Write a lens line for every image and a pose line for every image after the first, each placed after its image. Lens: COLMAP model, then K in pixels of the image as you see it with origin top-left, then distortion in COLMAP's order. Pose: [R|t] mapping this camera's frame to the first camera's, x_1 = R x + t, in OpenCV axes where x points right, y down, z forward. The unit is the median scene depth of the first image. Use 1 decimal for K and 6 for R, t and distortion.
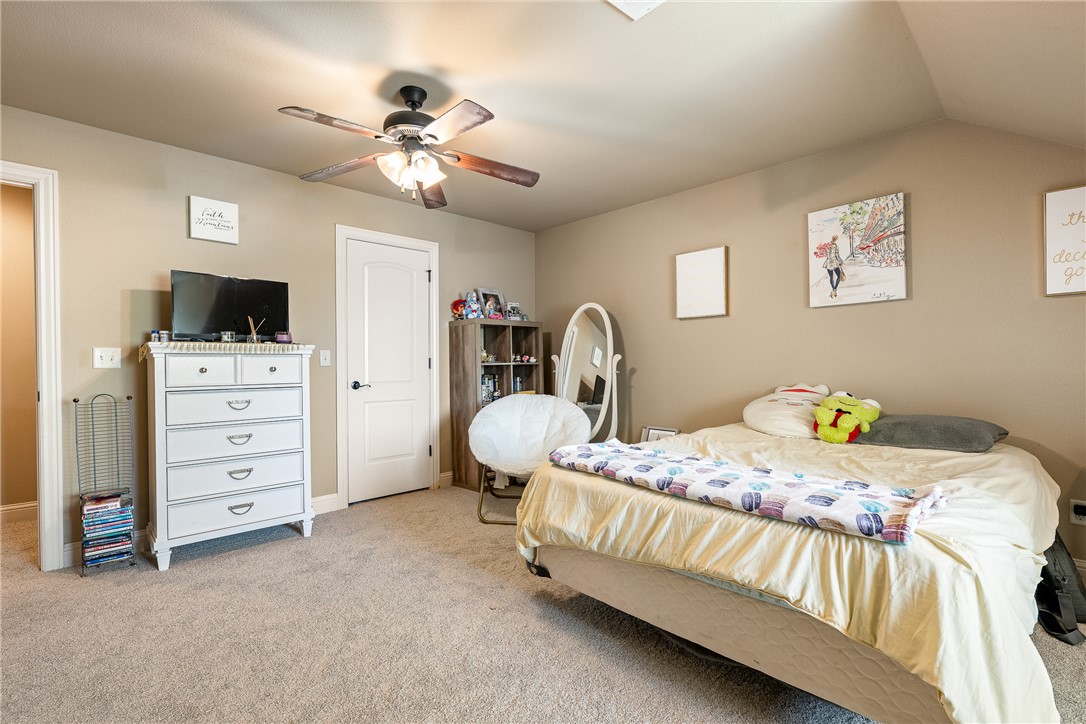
lens RADIAL K [[496.1, 0, 538.8], [0, 496.1, 365.8], [0, 0, 1]] dist [-0.001975, -0.000367]
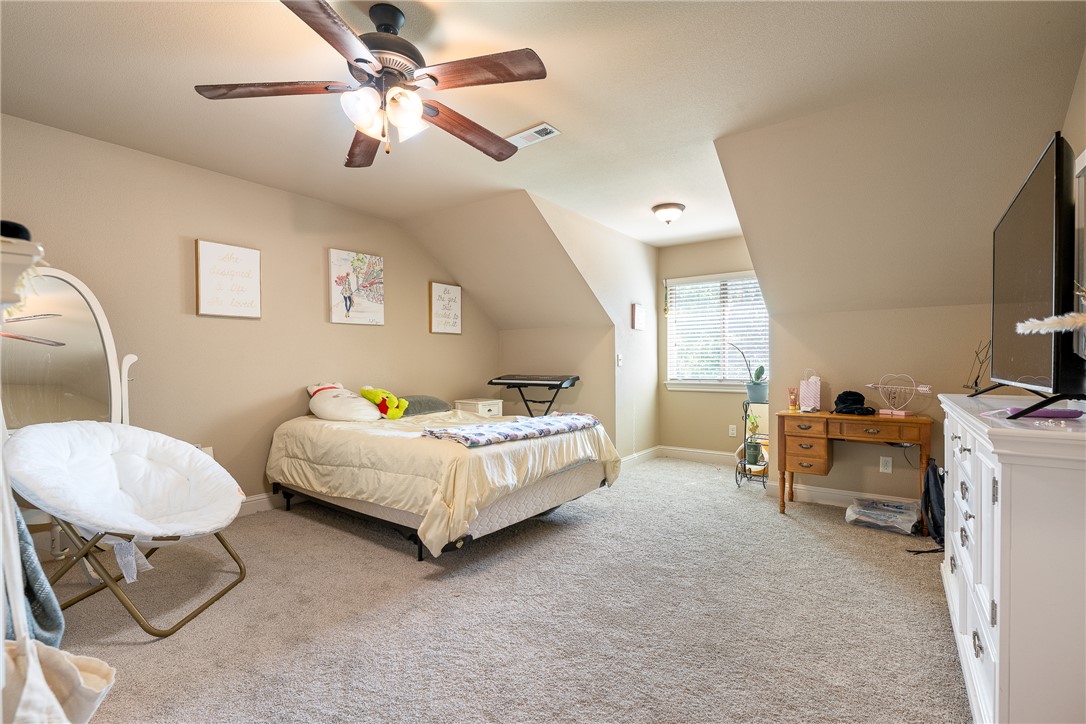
lens RADIAL K [[496.1, 0, 538.8], [0, 496.1, 365.8], [0, 0, 1]] dist [-0.001975, -0.000367]
pose [[-0.169600, -0.000145, 0.985513, -0.858080], [0.013154, 0.999911, 0.002411, -0.002196], [-0.985425, 0.013373, -0.169583, 0.738472]]
